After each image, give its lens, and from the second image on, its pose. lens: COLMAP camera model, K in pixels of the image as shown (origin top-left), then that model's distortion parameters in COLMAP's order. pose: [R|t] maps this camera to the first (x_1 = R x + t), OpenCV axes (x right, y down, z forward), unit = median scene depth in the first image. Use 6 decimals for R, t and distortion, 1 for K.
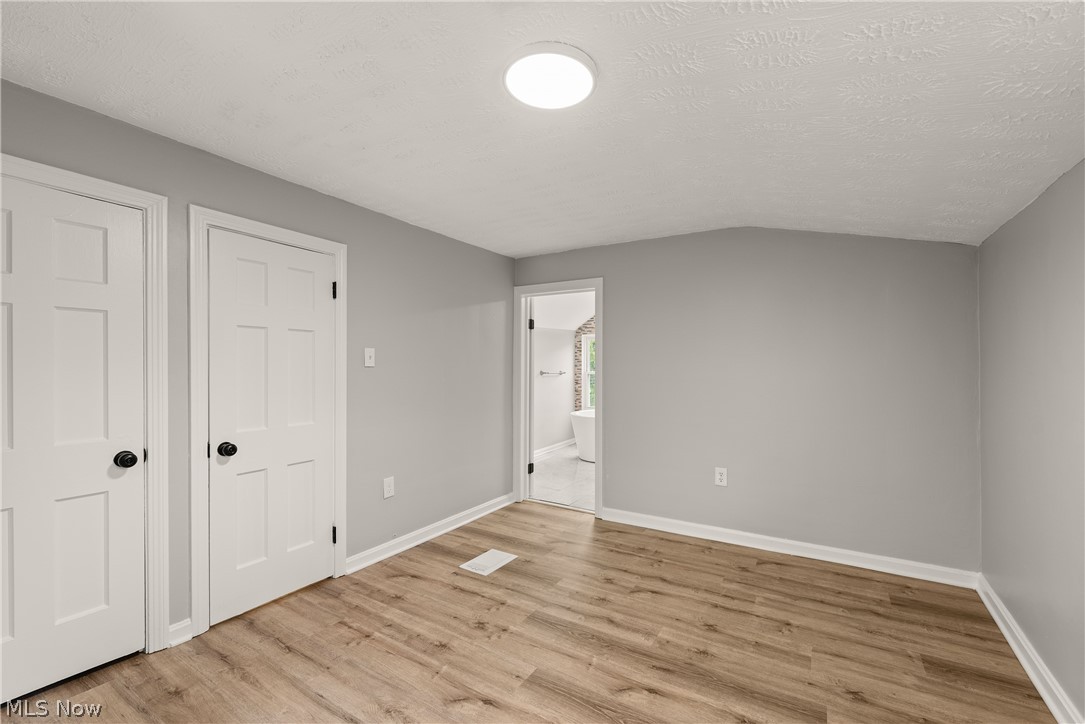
lens RADIAL K [[449.2, 0, 541.9], [0, 449.2, 365.6], [0, 0, 1]] dist [0.002769, -0.003493]
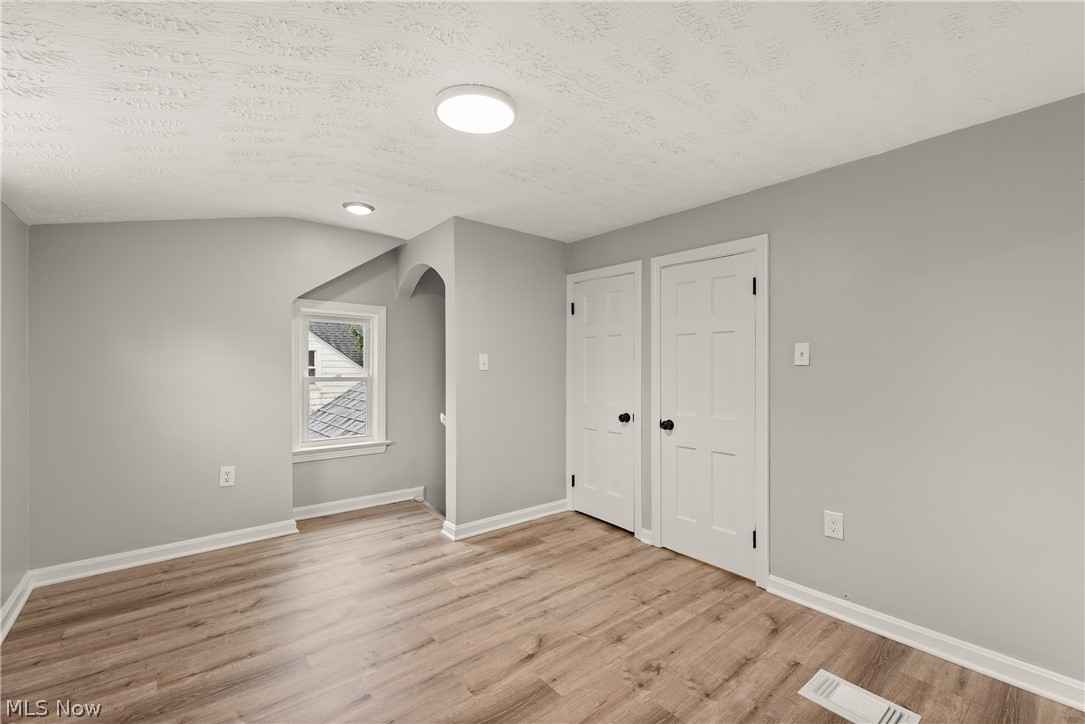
lens RADIAL K [[449.2, 0, 541.9], [0, 449.2, 365.6], [0, 0, 1]] dist [0.002769, -0.003493]
pose [[-0.308731, -0.007571, -0.951119, 0.794823], [-0.004676, 0.999968, -0.006442, 0.015641], [0.951138, 0.002459, -0.308756, 1.141884]]
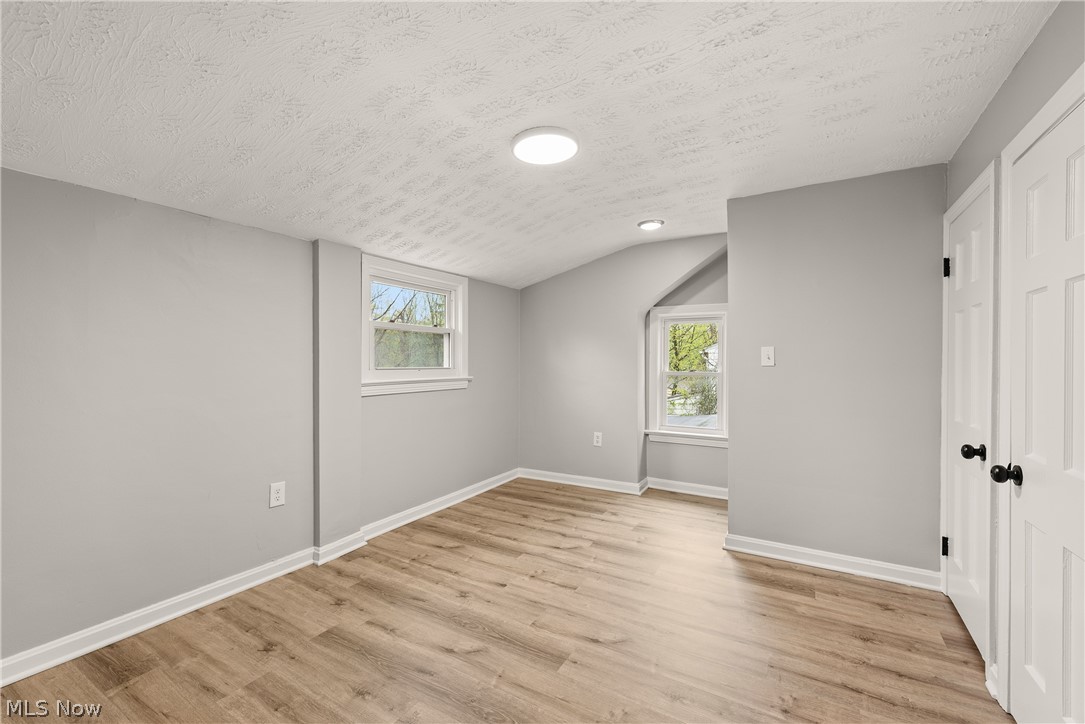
lens RADIAL K [[449.2, 0, 541.9], [0, 449.2, 365.6], [0, 0, 1]] dist [0.002769, -0.003493]
pose [[-0.999240, -0.005740, -0.038552, 0.056572], [-0.005948, 0.999968, 0.005295, 0.019449], [0.038520, 0.005520, -0.999243, 1.794395]]
